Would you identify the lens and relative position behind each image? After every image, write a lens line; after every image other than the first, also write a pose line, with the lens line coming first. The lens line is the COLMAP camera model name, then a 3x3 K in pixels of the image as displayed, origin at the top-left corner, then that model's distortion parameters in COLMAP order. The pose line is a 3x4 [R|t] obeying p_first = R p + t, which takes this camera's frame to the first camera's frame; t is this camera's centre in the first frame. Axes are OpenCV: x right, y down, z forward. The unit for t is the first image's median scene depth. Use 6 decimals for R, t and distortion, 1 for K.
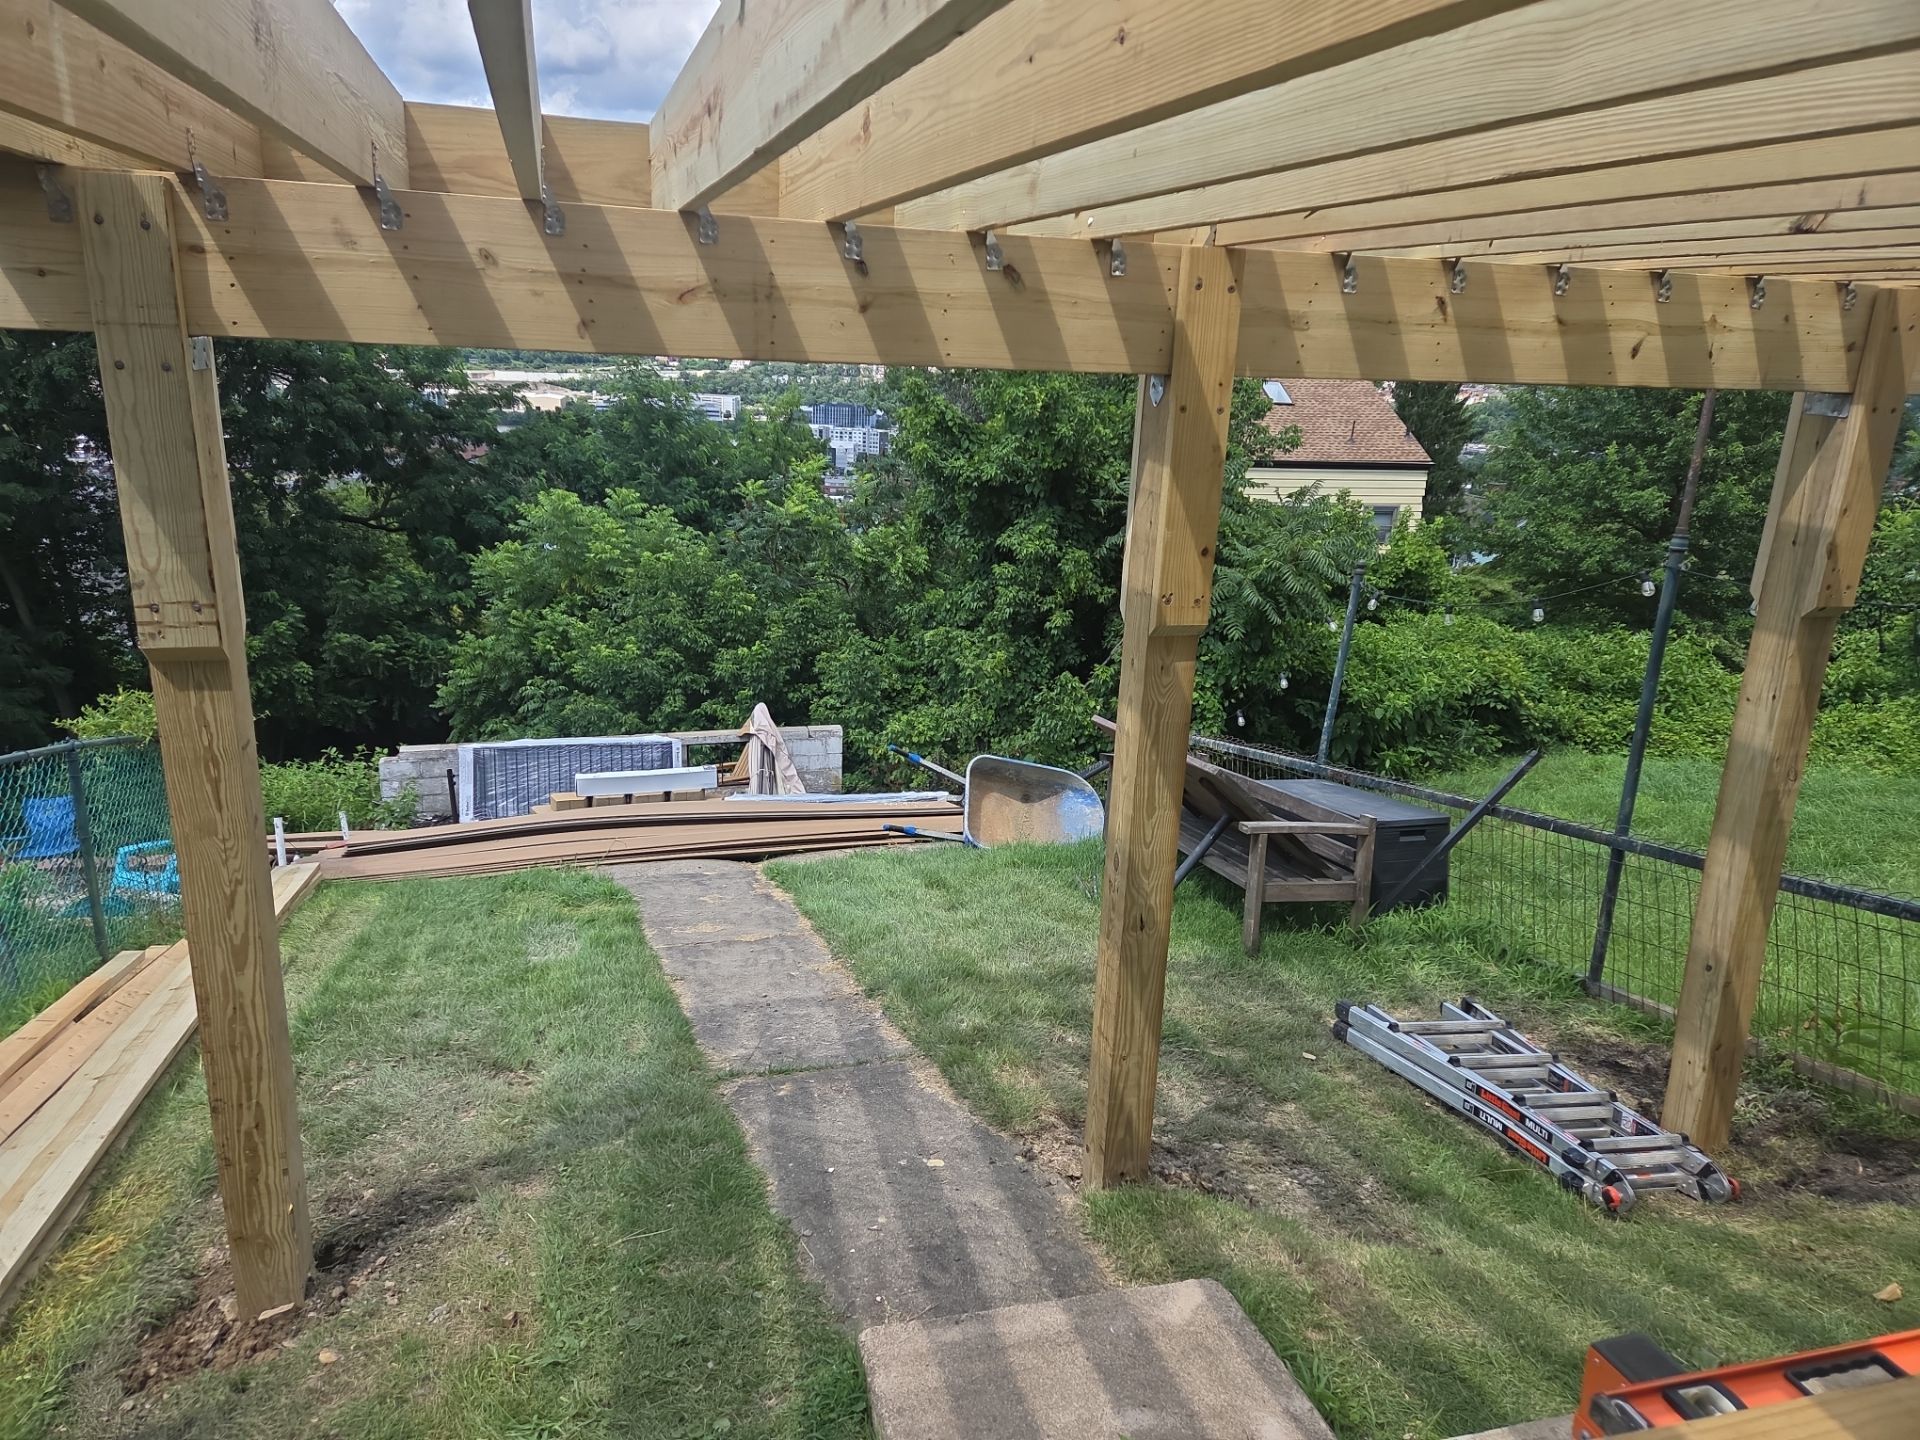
lens RADIAL K [[1277.6, 0, 964.1], [0, 1277.6, 704.7], [0, 0, 1]] dist [0.086056, -0.072258]
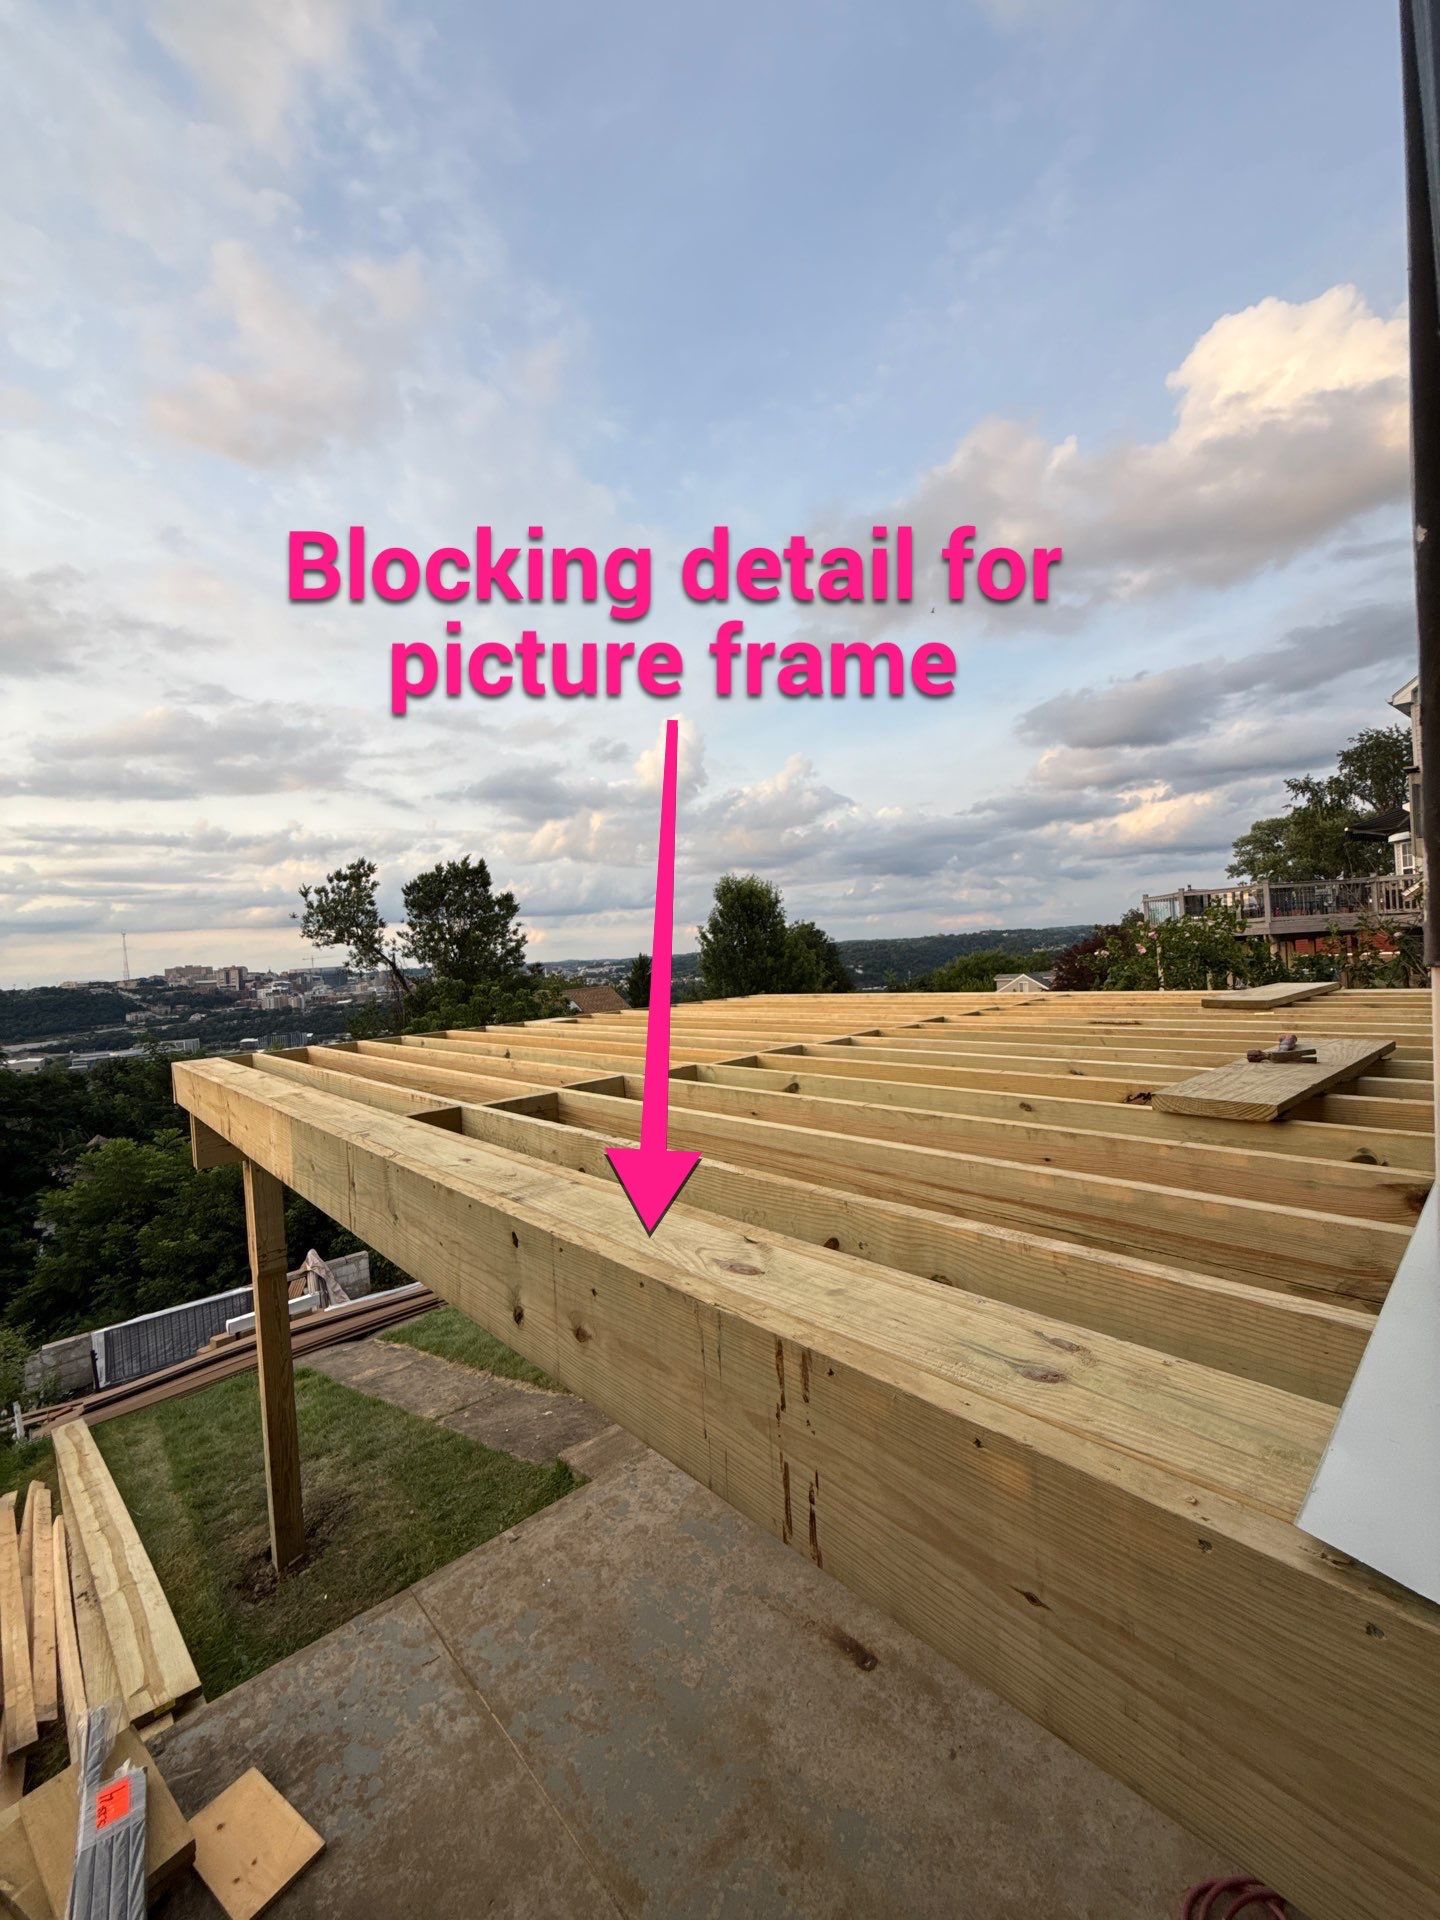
lens RADIAL K [[782.9, 0, 732.4], [0, 782.9, 963.1], [0, 0, 1]] dist [0.007598, -0.003234]
pose [[0.895662, -0.108758, 0.431232, -0.070836], [0.218525, 0.952135, -0.213742, -0.018193], [-0.387345, 0.285676, 0.876558, -0.189649]]
